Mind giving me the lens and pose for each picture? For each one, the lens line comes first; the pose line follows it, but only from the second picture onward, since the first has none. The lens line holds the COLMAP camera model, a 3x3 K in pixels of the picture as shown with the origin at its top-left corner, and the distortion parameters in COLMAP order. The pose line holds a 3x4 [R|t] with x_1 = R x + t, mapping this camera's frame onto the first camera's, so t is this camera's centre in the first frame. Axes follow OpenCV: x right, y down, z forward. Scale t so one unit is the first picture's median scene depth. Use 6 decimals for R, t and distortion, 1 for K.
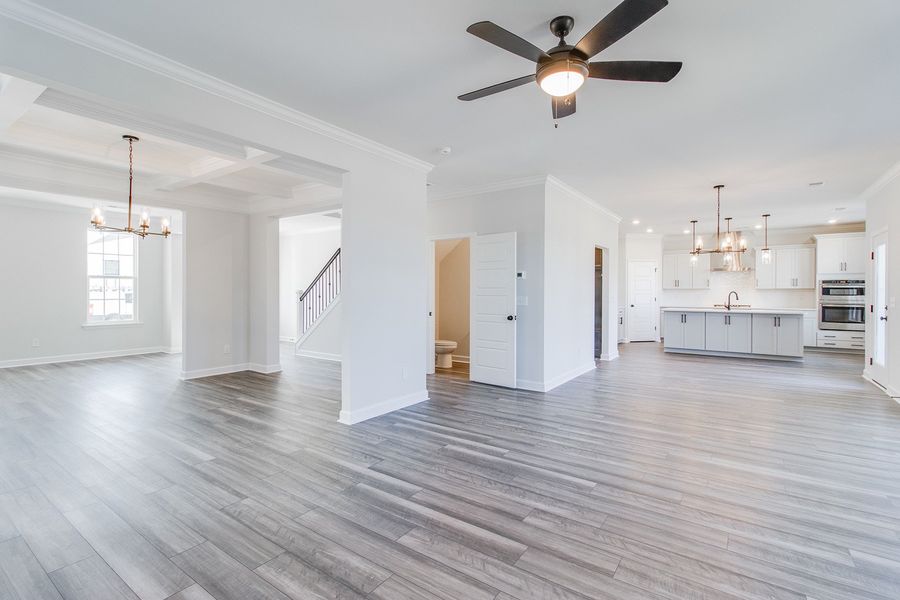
lens RADIAL K [[424.7, 0, 447.6], [0, 424.7, 294.9], [0, 0, 1]] dist [0.001958, 0.000193]
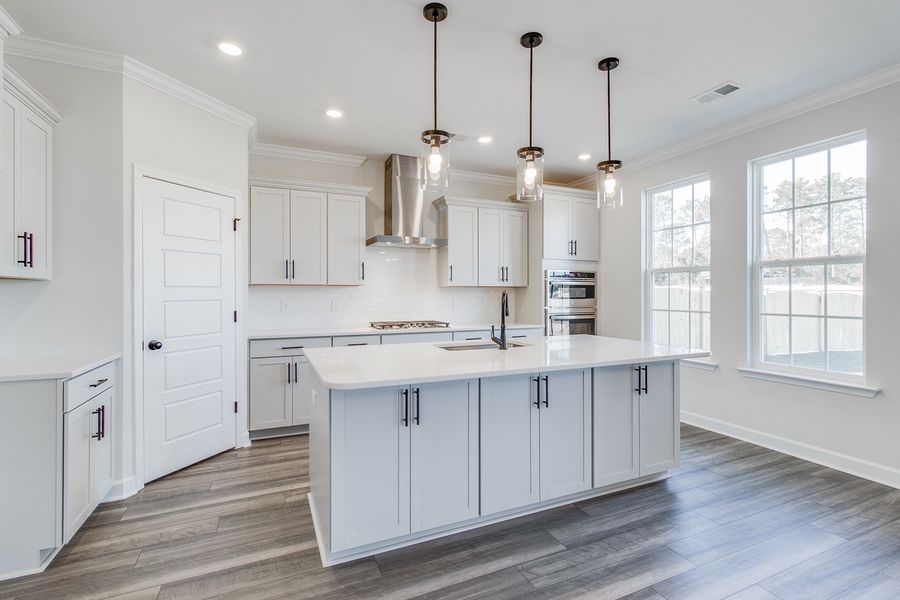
lens RADIAL K [[416.6, 0, 447.4], [0, 416.6, 295.2], [0, 0, 1]] dist [0.004102, -0.000161]
pose [[0.508931, -0.004513, 0.860795, 0.274582], [0.007202, 0.999974, 0.000985, -0.003977], [-0.860777, 0.005698, 0.508950, 0.640004]]
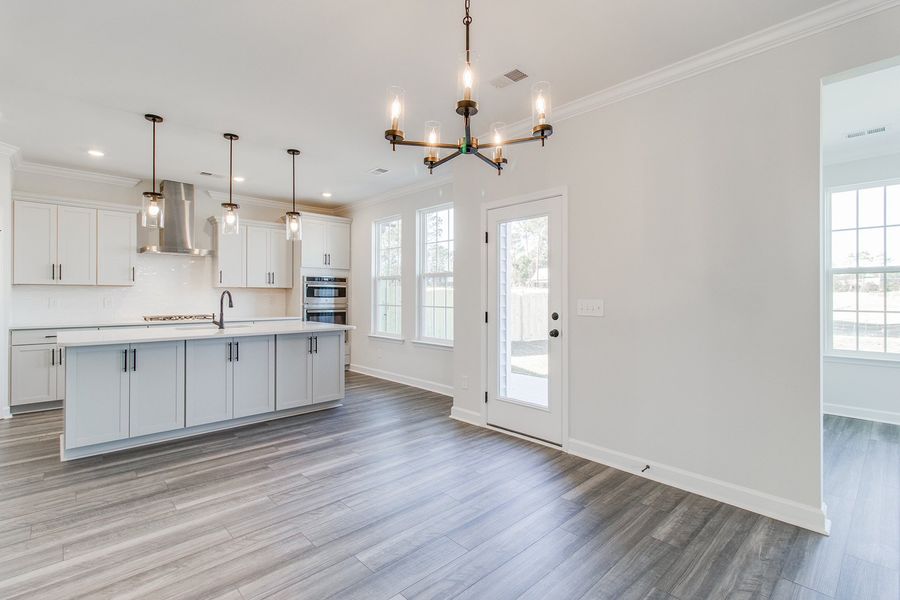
lens RADIAL K [[416.6, 0, 447.4], [0, 416.6, 295.2], [0, 0, 1]] dist [0.004102, -0.000161]
pose [[0.196457, -0.001646, 0.980511, 0.181919], [0.003886, 0.999992, 0.000900, -0.001934], [-0.980505, 0.003634, 0.196462, 0.478218]]
